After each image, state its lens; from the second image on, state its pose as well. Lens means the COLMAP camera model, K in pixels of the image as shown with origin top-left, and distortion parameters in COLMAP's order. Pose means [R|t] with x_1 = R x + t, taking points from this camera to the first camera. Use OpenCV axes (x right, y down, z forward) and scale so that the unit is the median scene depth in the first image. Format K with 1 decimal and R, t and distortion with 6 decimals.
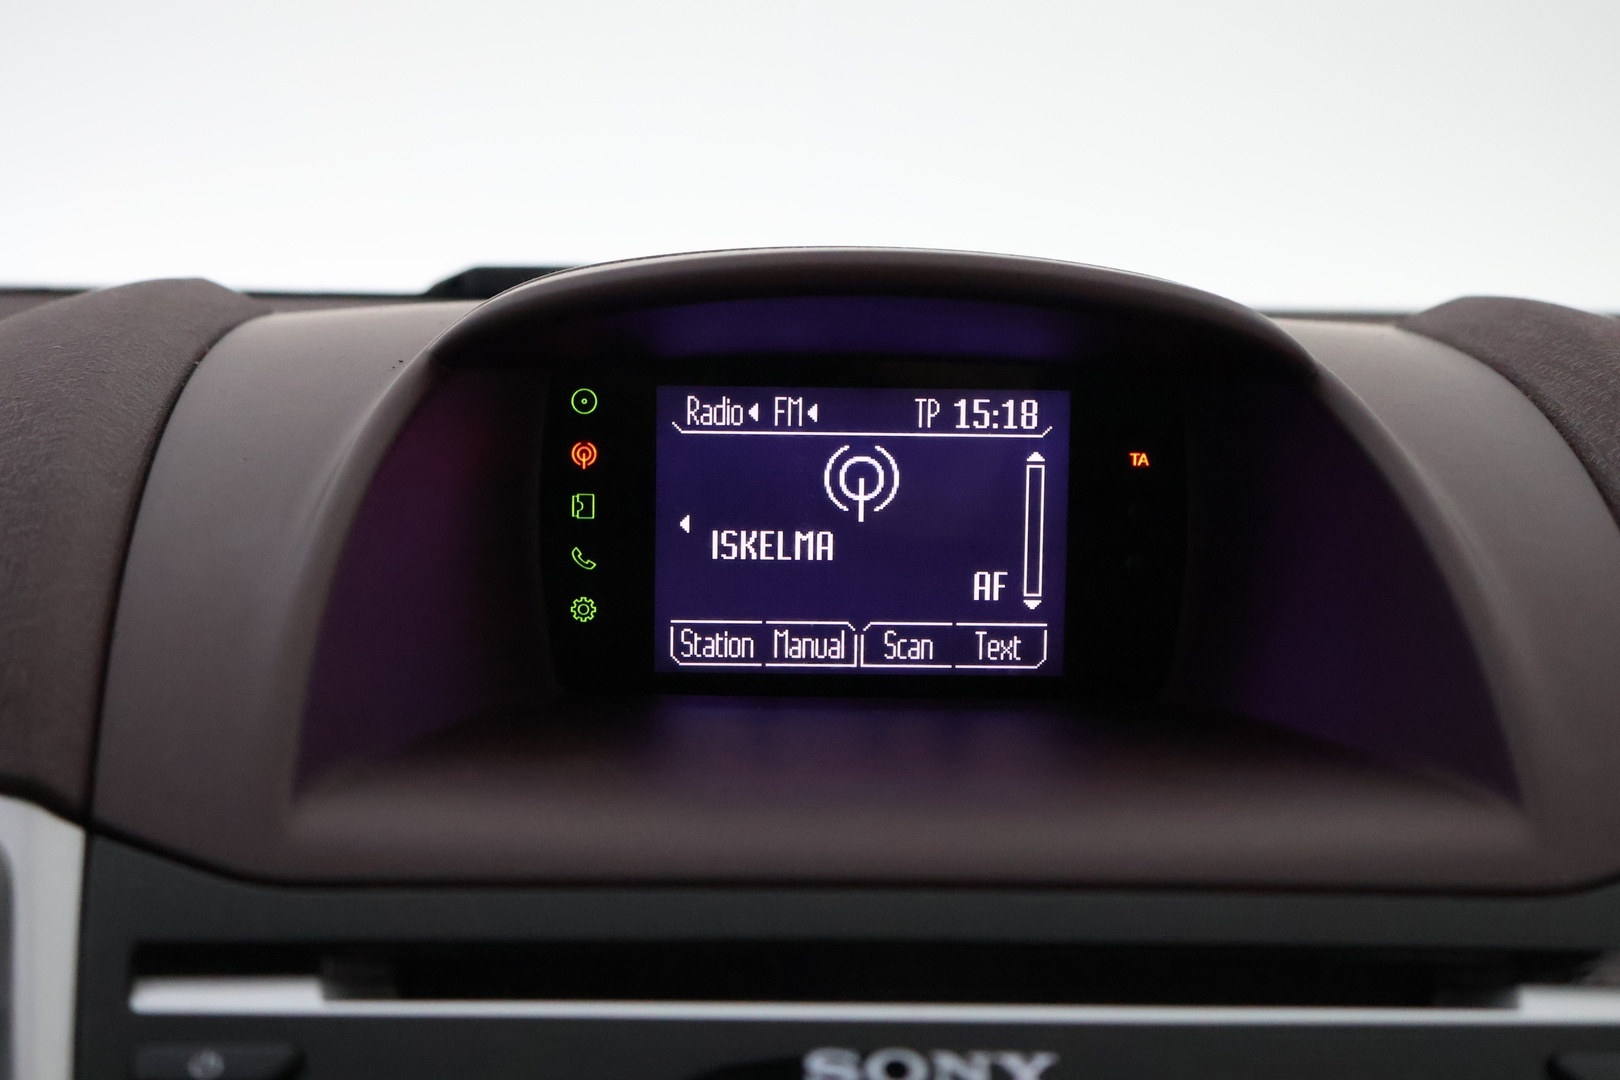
lens RADIAL K [[2369.4, 0, 816.2], [0, 2369.4, 535.0], [0, 0, 1]] dist [0.001711, 0.000000]
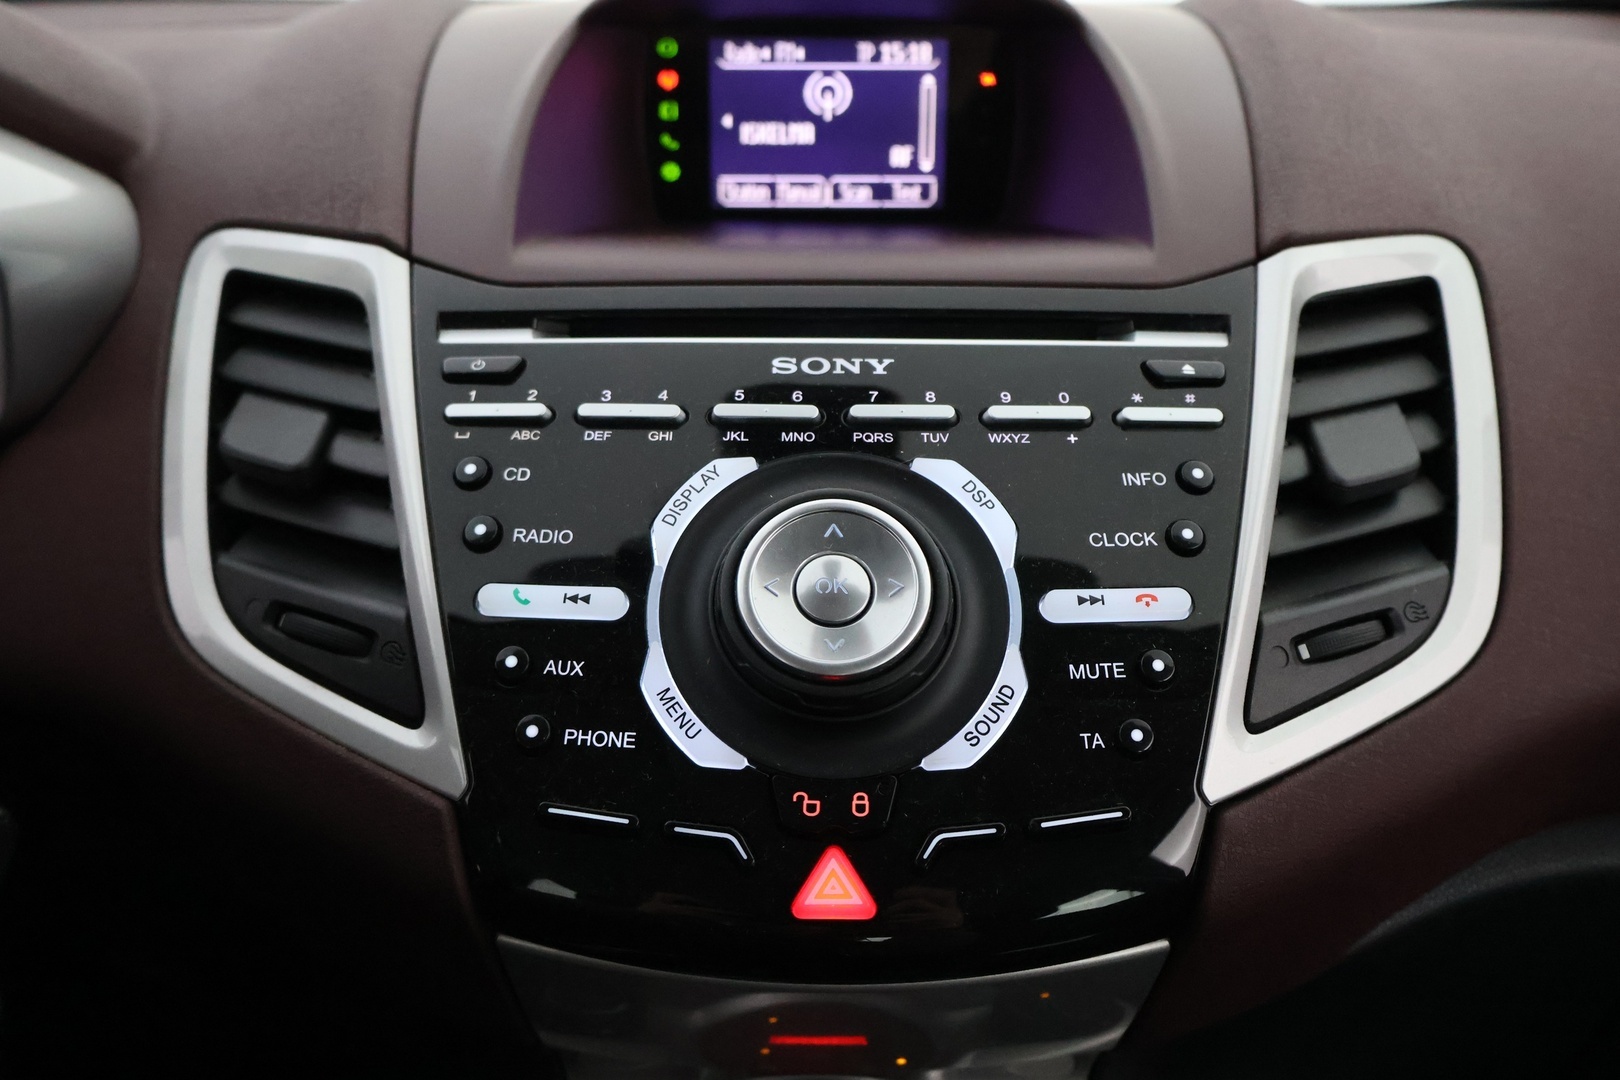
lens RADIAL K [[1585.8, 0, 810.7], [0, 1585.8, 541.7], [0, 0, 1]] dist [0.008936, 0.000000]
pose [[0.999593, -0.001230, -0.028513, 0.039297], [0.007386, 0.976183, 0.216821, 0.045109], [0.027567, -0.216943, 0.975795, -0.208430]]
